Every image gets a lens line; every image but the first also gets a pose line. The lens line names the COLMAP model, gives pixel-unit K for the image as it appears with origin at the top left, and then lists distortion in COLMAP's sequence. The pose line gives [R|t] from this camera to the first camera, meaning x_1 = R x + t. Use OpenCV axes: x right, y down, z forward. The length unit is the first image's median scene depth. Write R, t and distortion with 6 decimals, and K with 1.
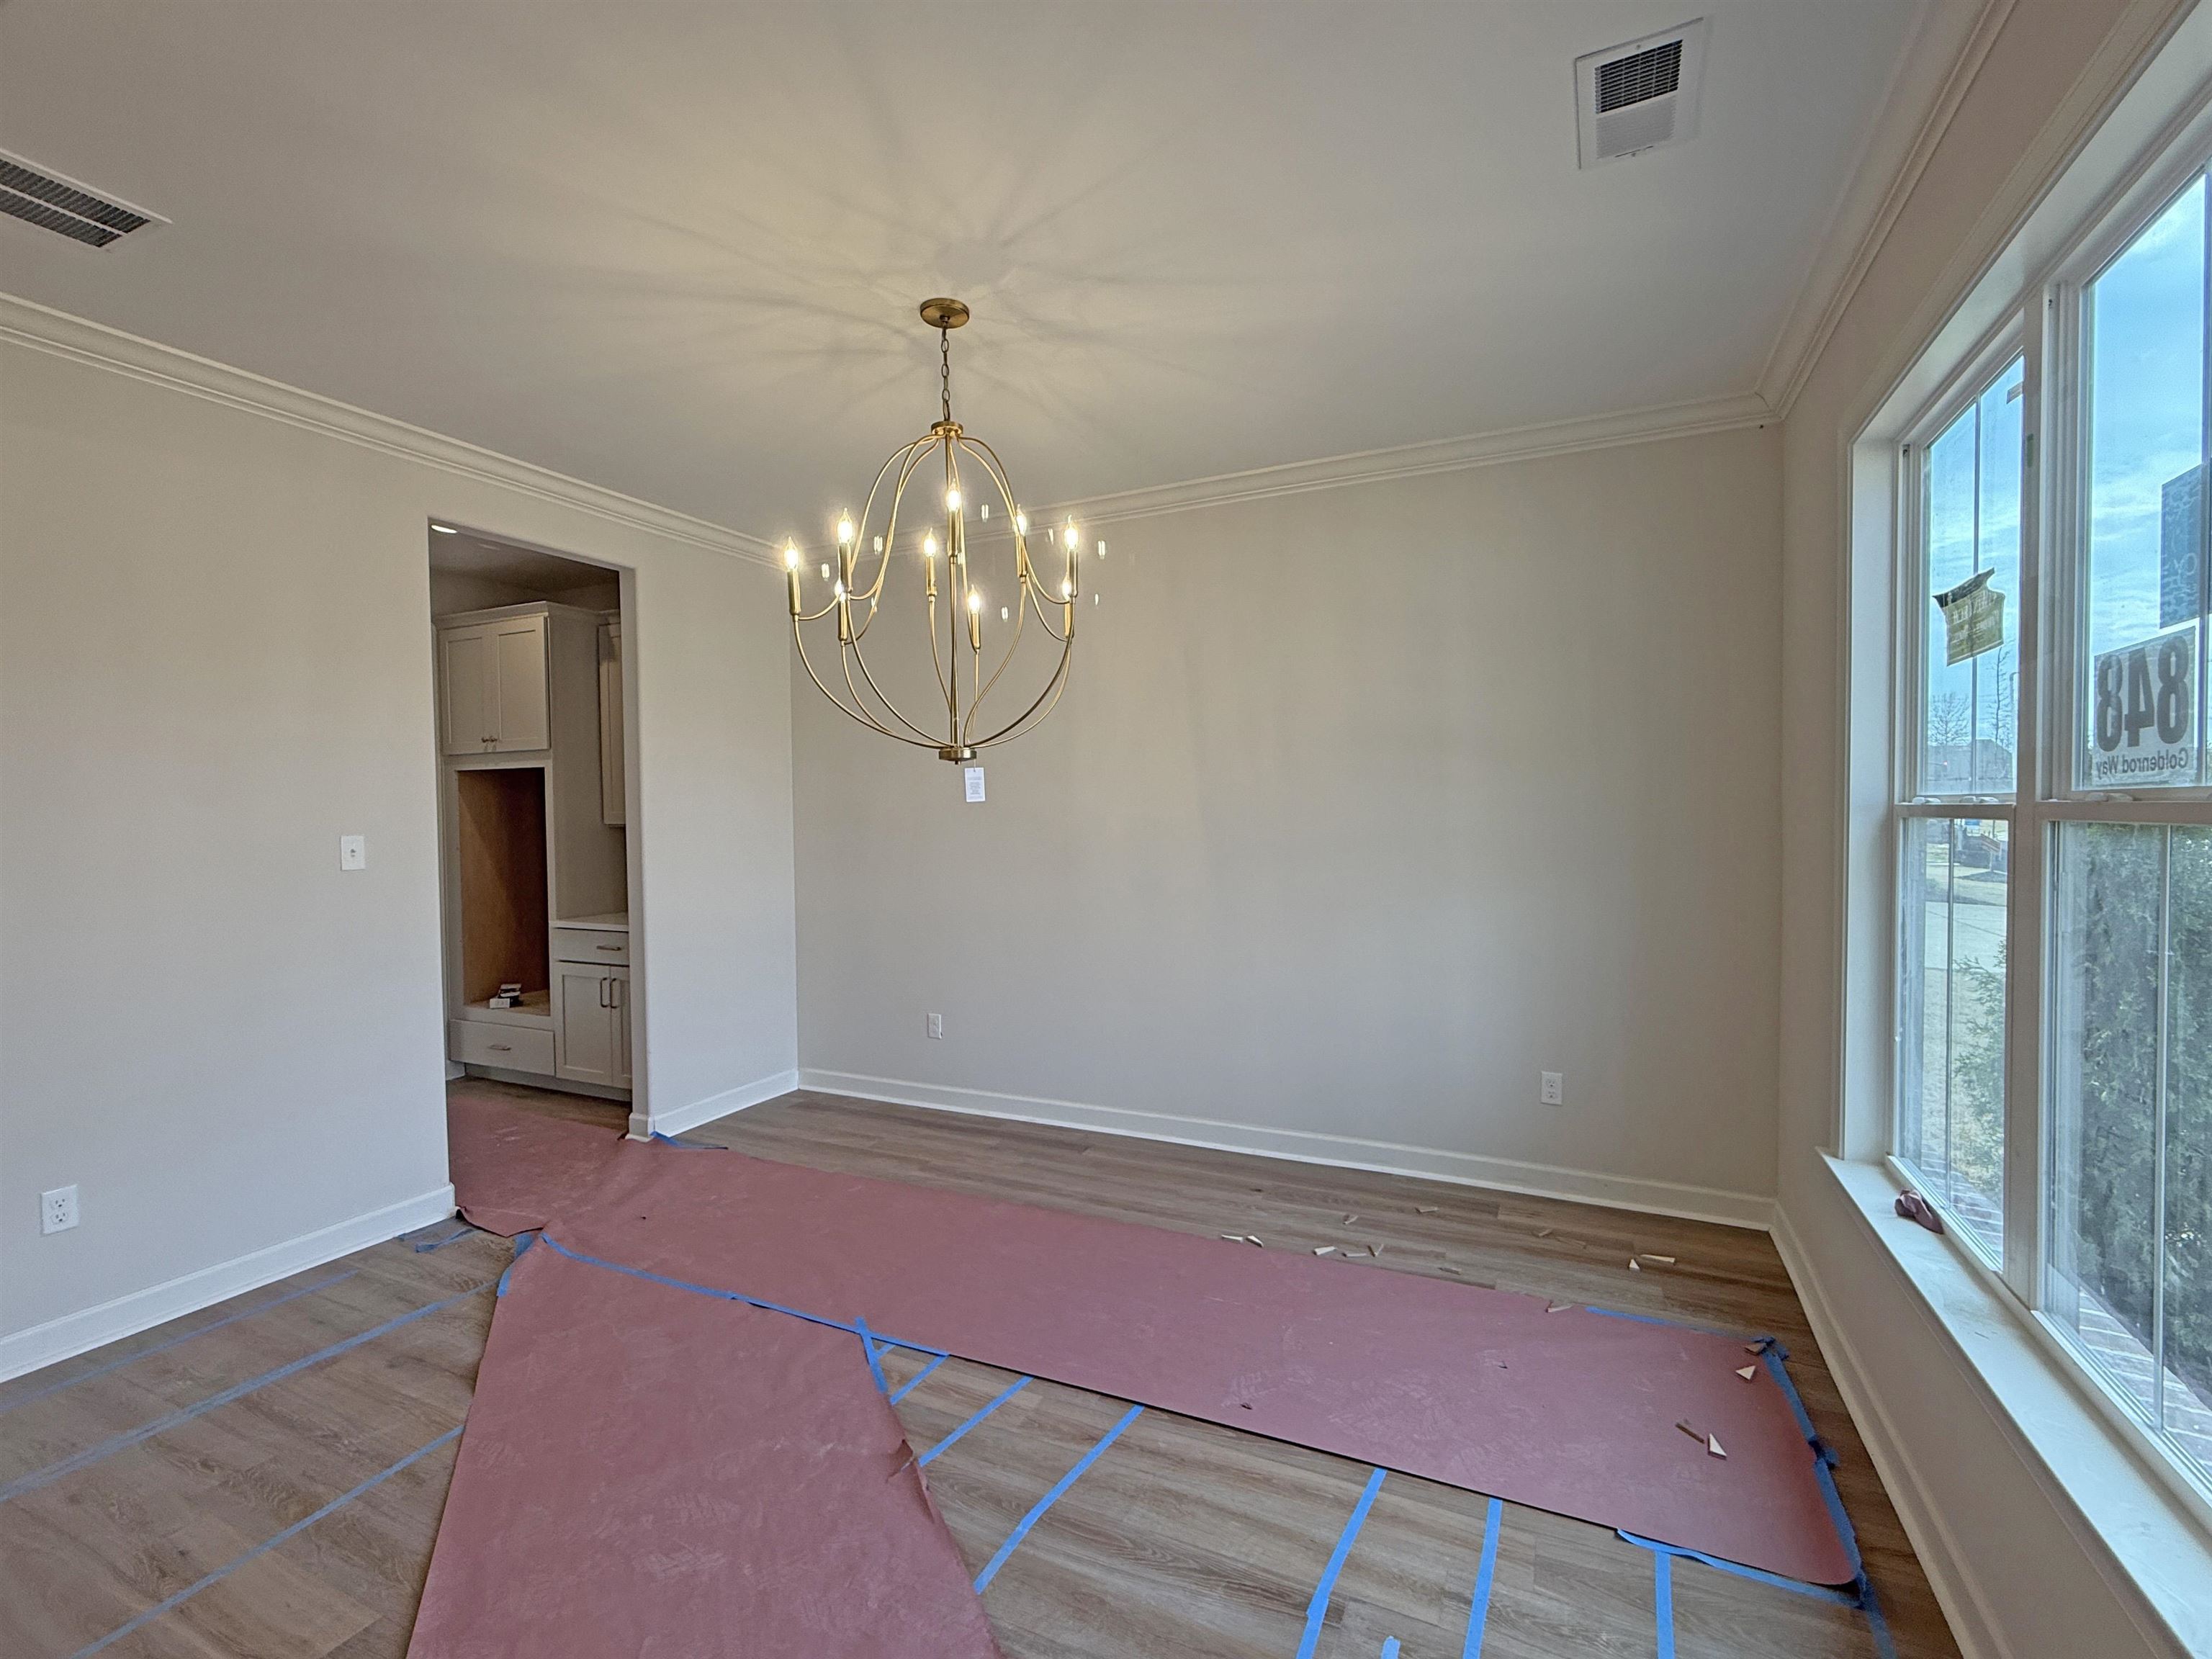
lens RADIAL K [[983.7, 0, 1106.0], [0, 983.7, 829.5], [0, 0, 1]] dist [-0.000066, -0.000016]
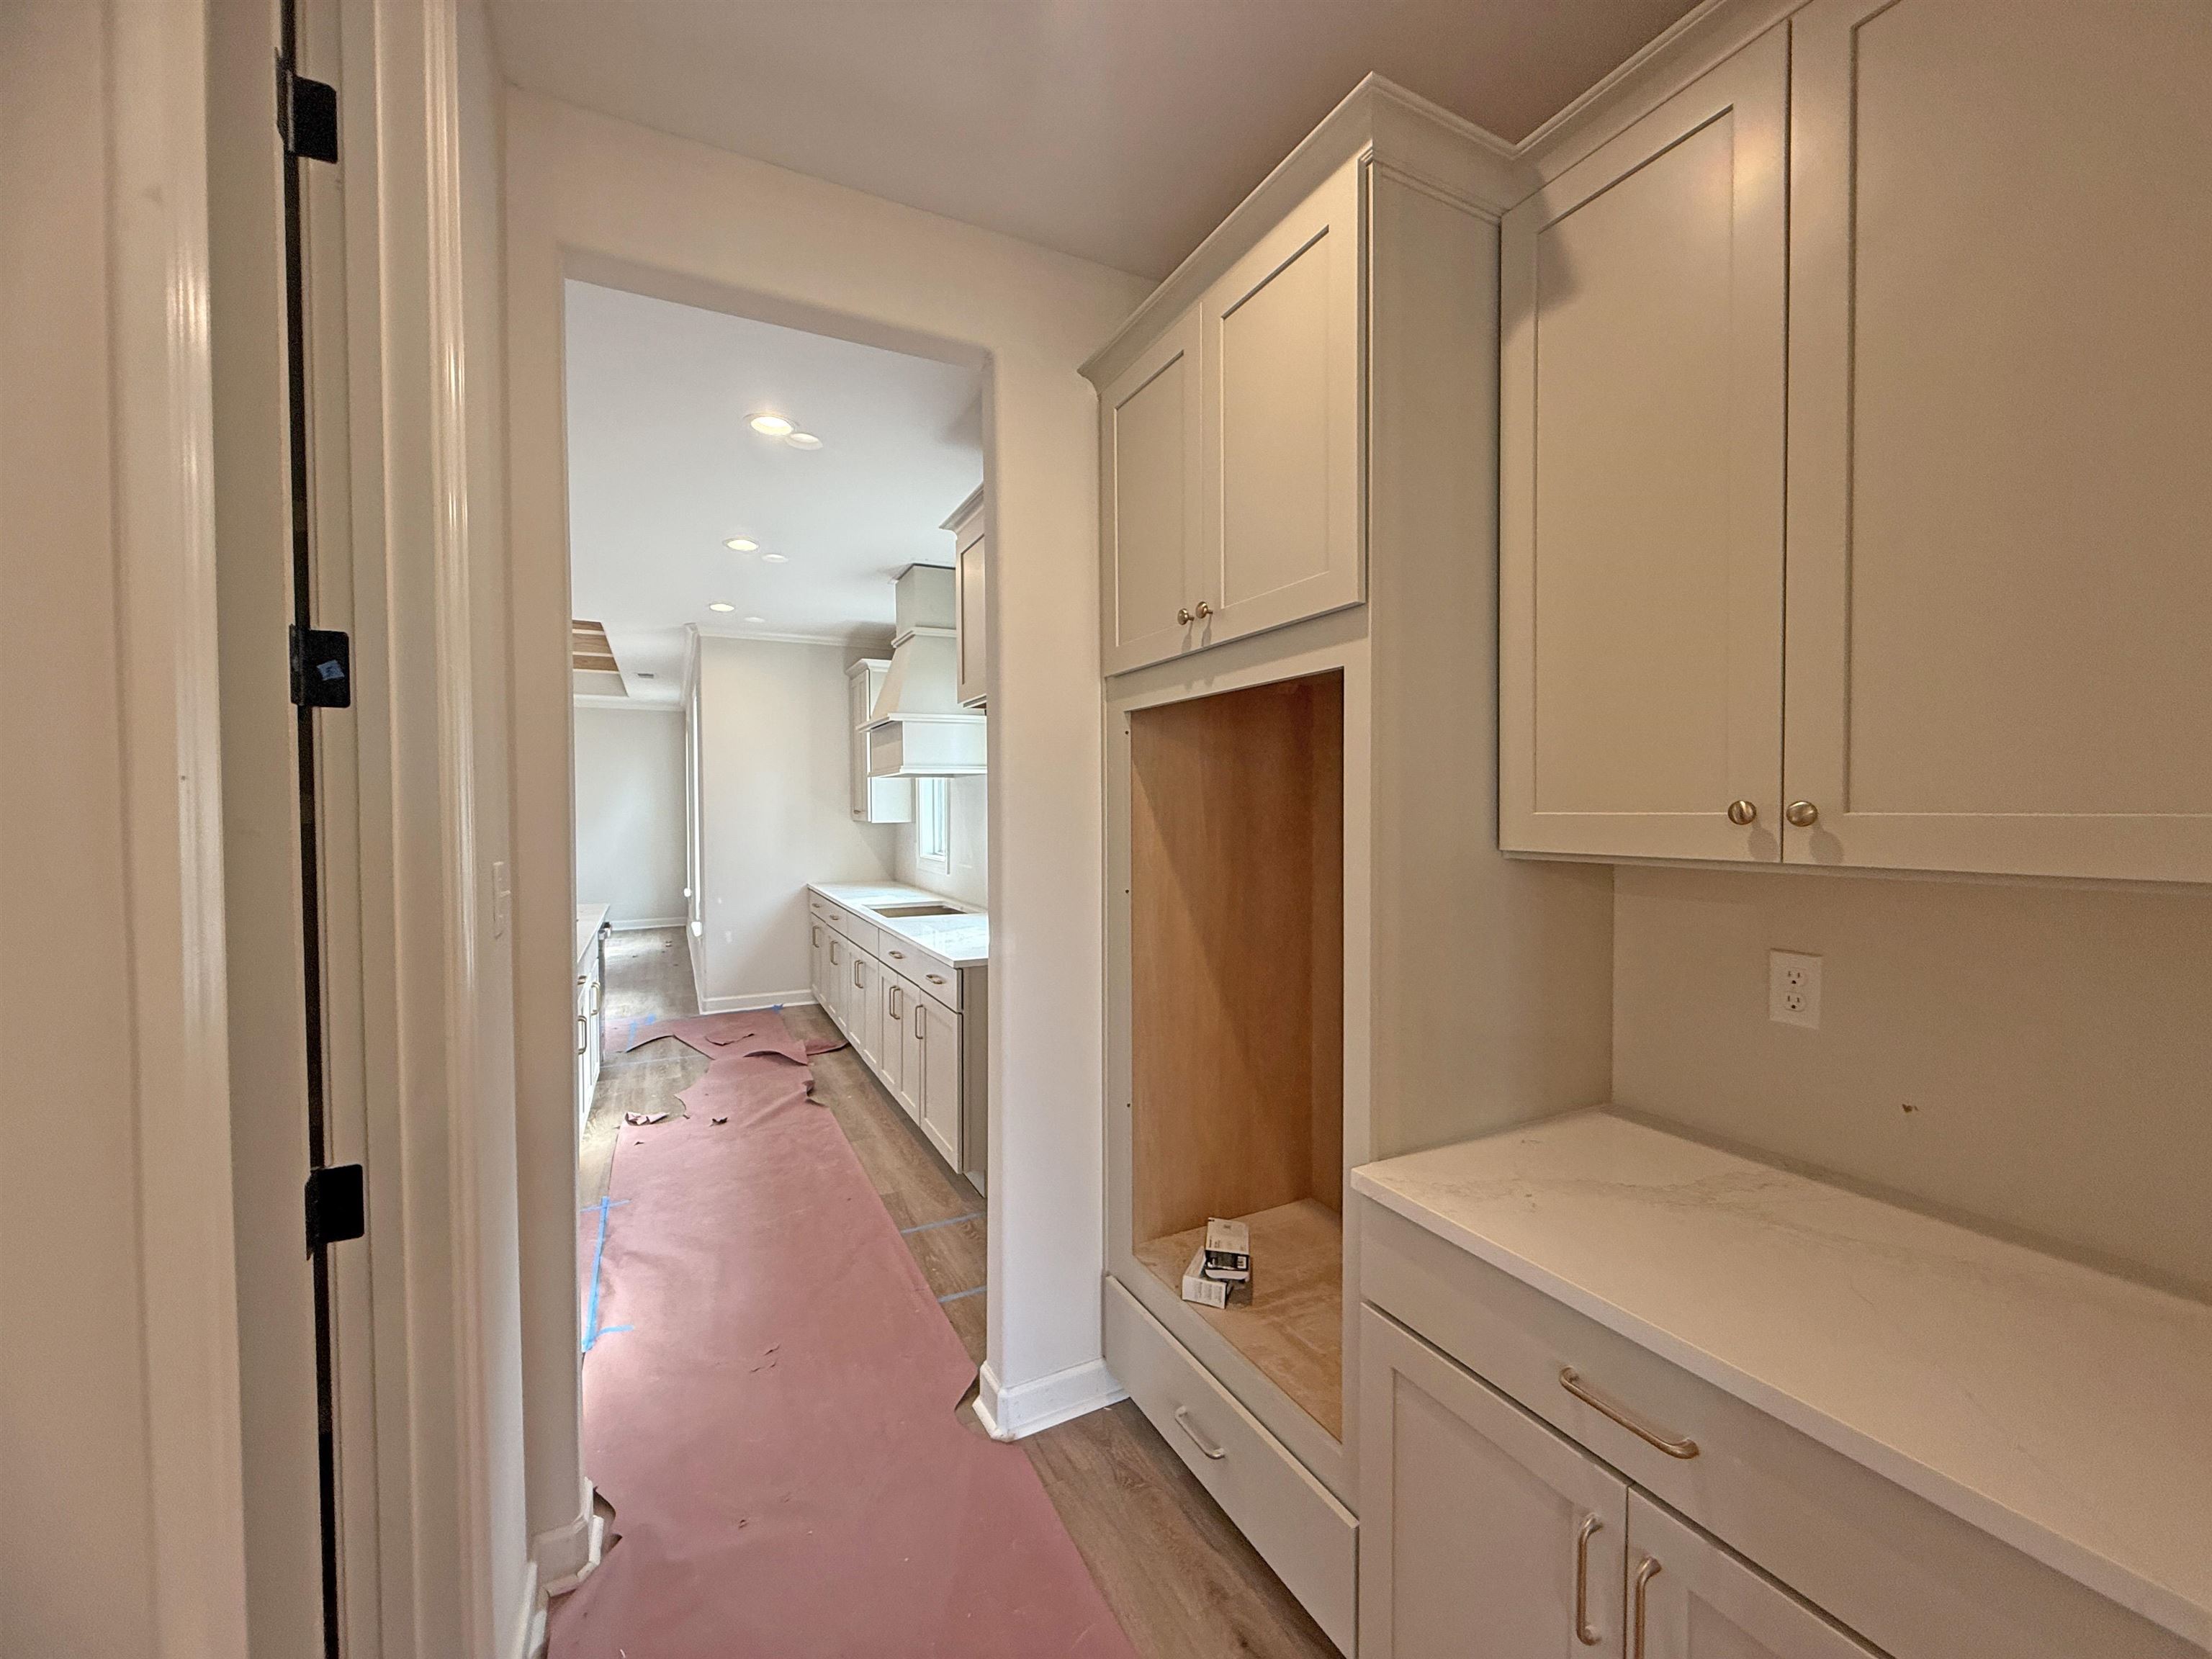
lens RADIAL K [[878.3, 0, 1106.0], [0, 878.3, 829.5], [0, 0, 1]] dist [0.000132, 0.000140]
pose [[0.792892, 0.023137, -0.608922, -0.443117], [-0.021479, 0.999719, 0.010016, -0.012278], [0.608983, 0.005137, 0.793167, 0.705783]]
